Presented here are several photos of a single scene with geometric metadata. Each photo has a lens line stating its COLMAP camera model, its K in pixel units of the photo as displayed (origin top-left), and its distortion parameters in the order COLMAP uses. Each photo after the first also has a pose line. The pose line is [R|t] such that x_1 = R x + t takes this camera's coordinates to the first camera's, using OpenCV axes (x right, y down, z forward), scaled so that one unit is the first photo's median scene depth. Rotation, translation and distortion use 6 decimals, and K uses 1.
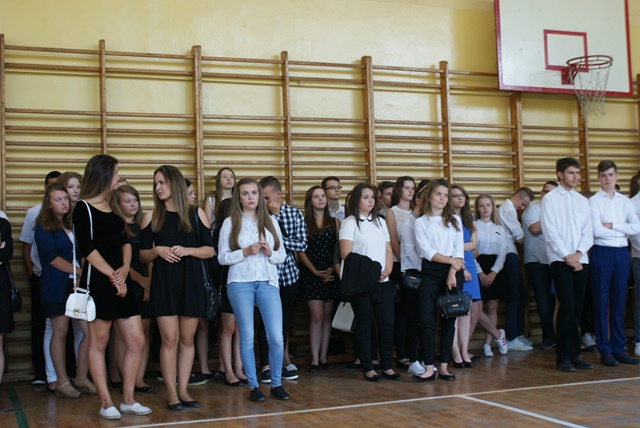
lens RADIAL K [[896.5, 0, 320.0], [0, 896.5, 214.0], [0, 0, 1]] dist [-0.063754, 0.026900]
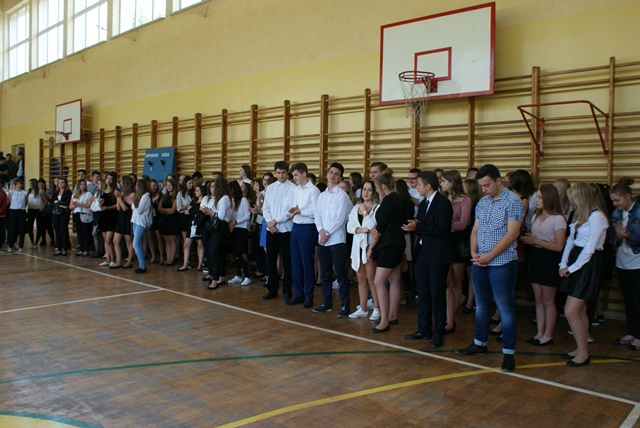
lens RADIAL K [[570.4, 0, 319.3], [0, 570.4, 198.3], [0, 0, 1]] dist [-0.037624, 0.016773]
pose [[0.434505, 0.038585, -0.899843, 0.944283], [-0.001092, 0.999104, 0.042314, -0.030075], [0.900669, -0.017403, 0.434158, 0.509340]]
